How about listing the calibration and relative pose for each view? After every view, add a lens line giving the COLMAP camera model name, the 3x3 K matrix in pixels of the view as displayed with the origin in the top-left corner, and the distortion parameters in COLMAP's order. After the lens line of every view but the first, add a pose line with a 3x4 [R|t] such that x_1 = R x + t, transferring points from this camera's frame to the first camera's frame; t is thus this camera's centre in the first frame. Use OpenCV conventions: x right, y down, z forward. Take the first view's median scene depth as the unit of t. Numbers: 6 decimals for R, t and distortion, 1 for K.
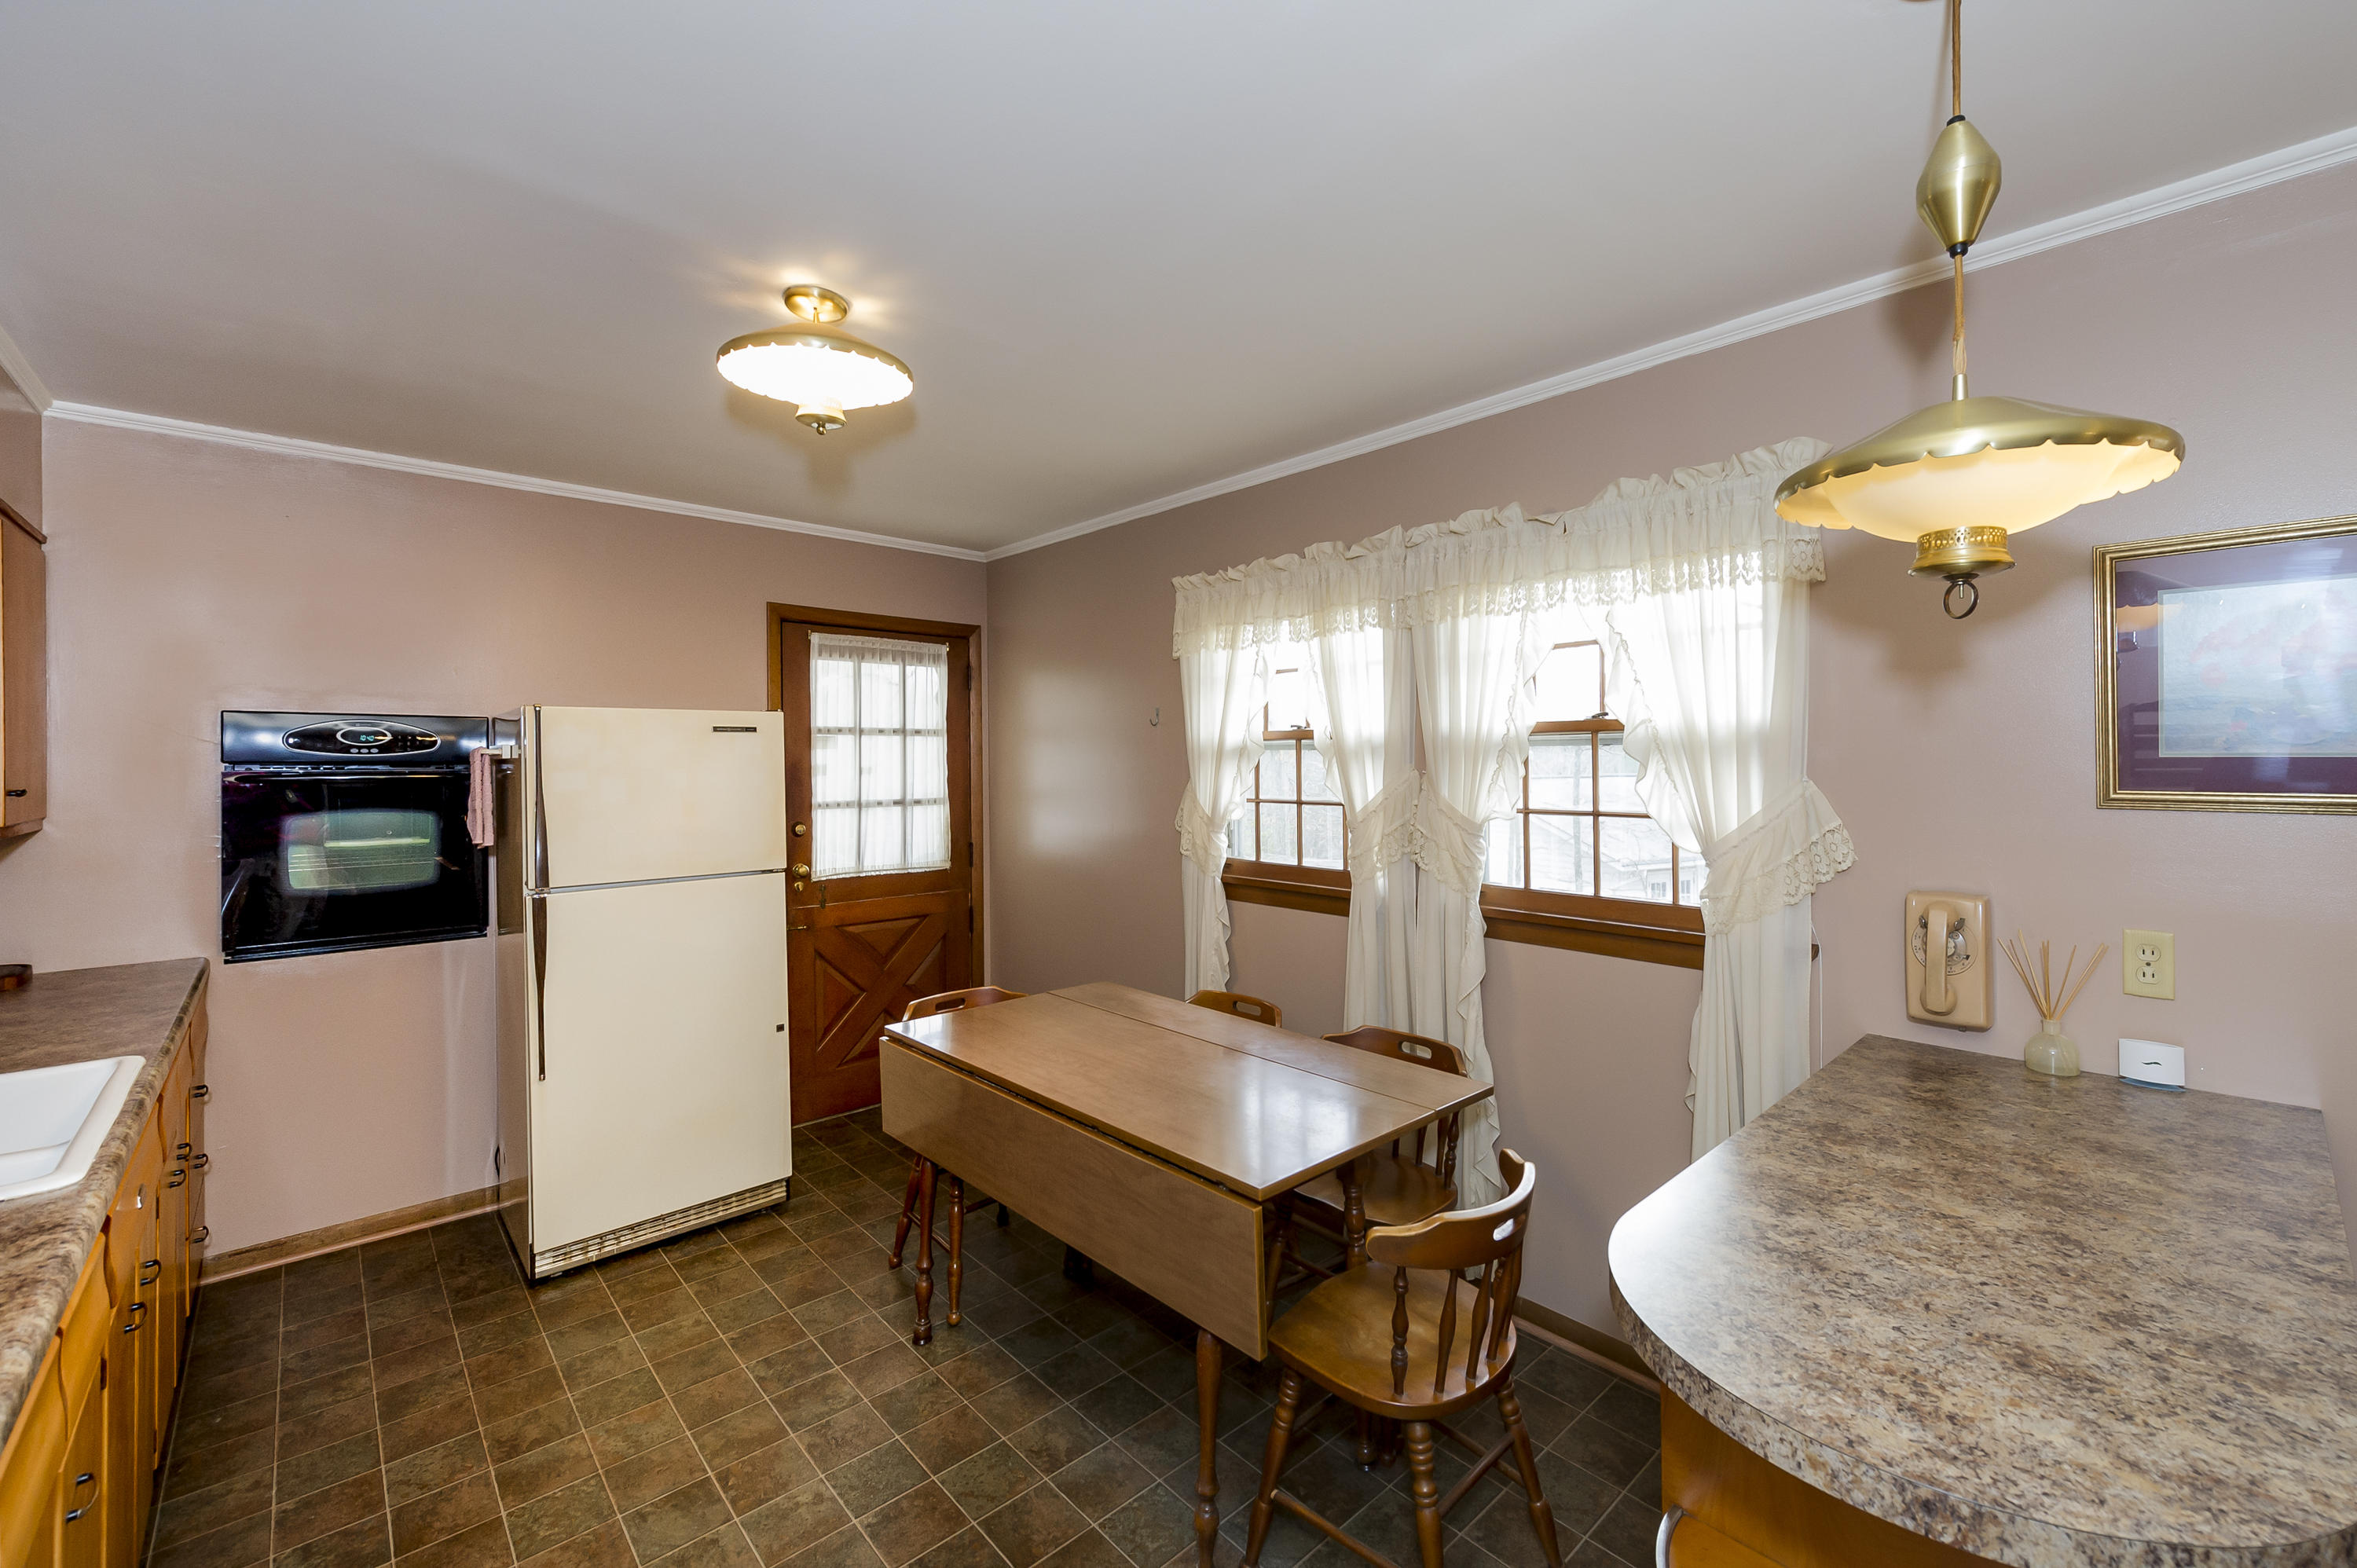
lens RADIAL K [[976.5, 0, 1328.2], [0, 976.5, 729.3], [0, 0, 1]] dist [0.019033, -0.000200]
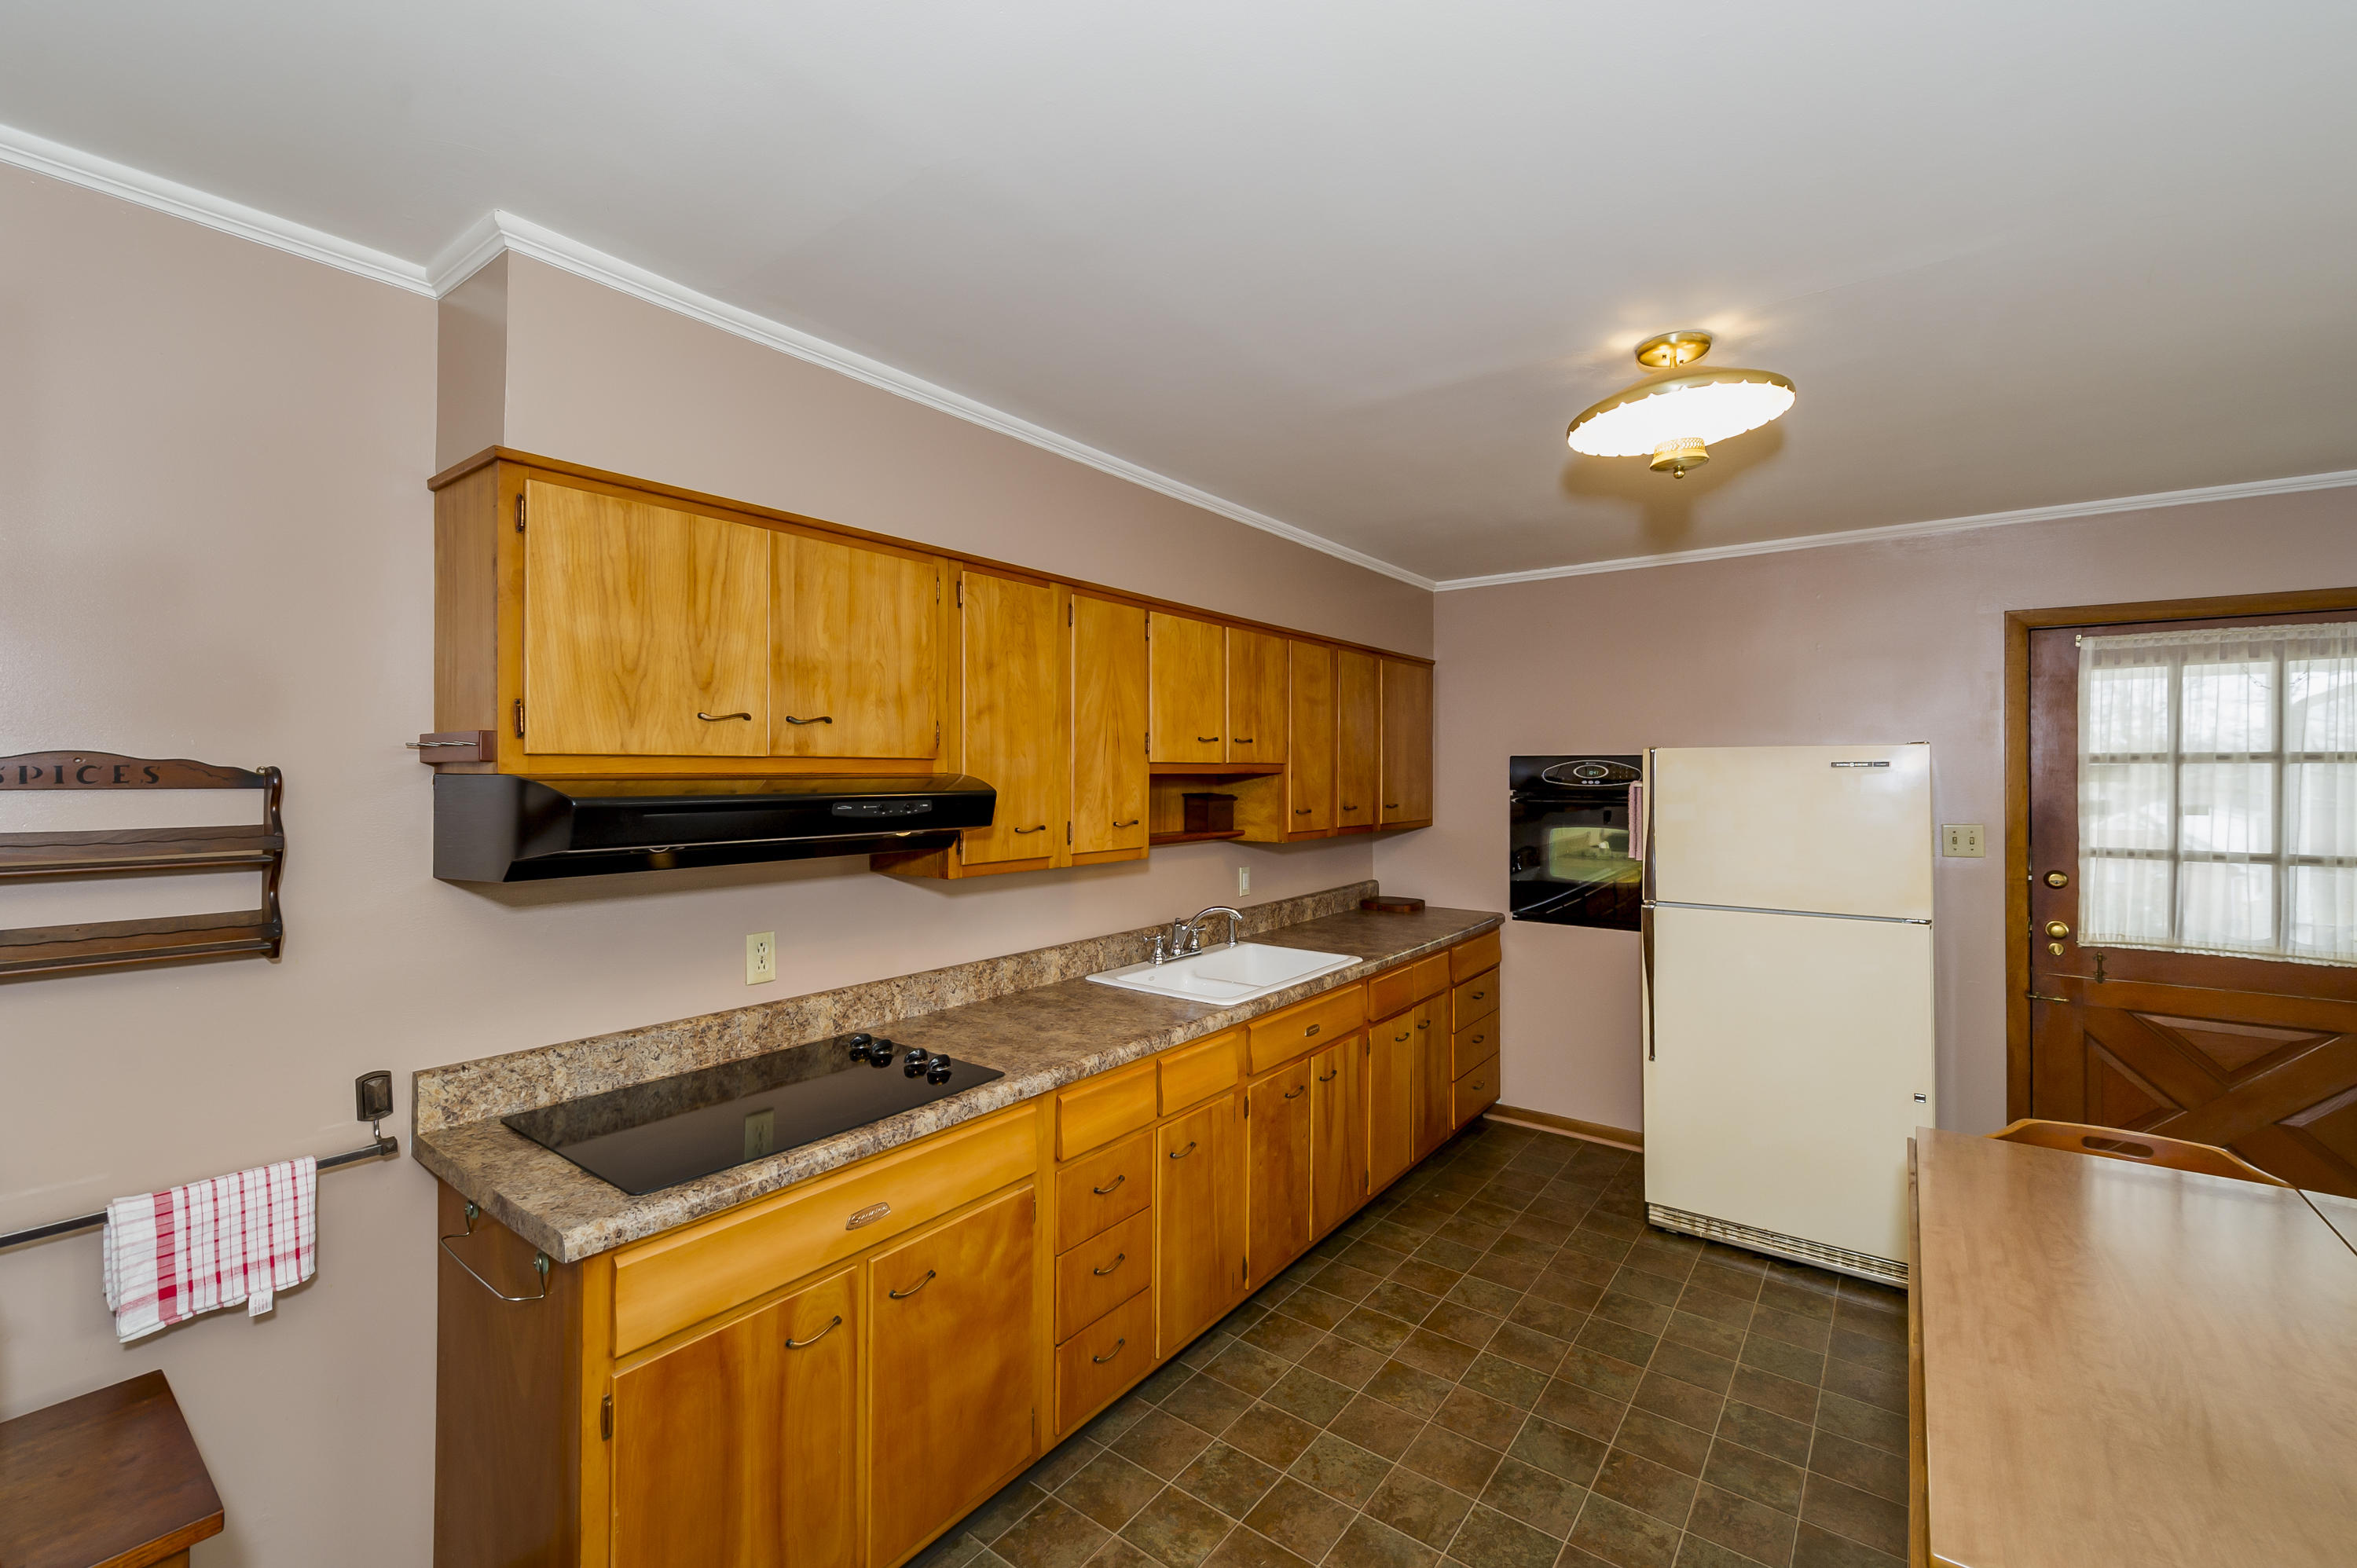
lens RADIAL K [[973.8, 0, 1207.7], [0, 973.8, 744.9], [0, 0, 1]] dist [0.001448, -0.000371]
pose [[0.129997, -0.019213, -0.991328, 0.324114], [0.017987, 0.999693, -0.017016, -0.017665], [0.991351, -0.015619, 0.130303, 0.331418]]
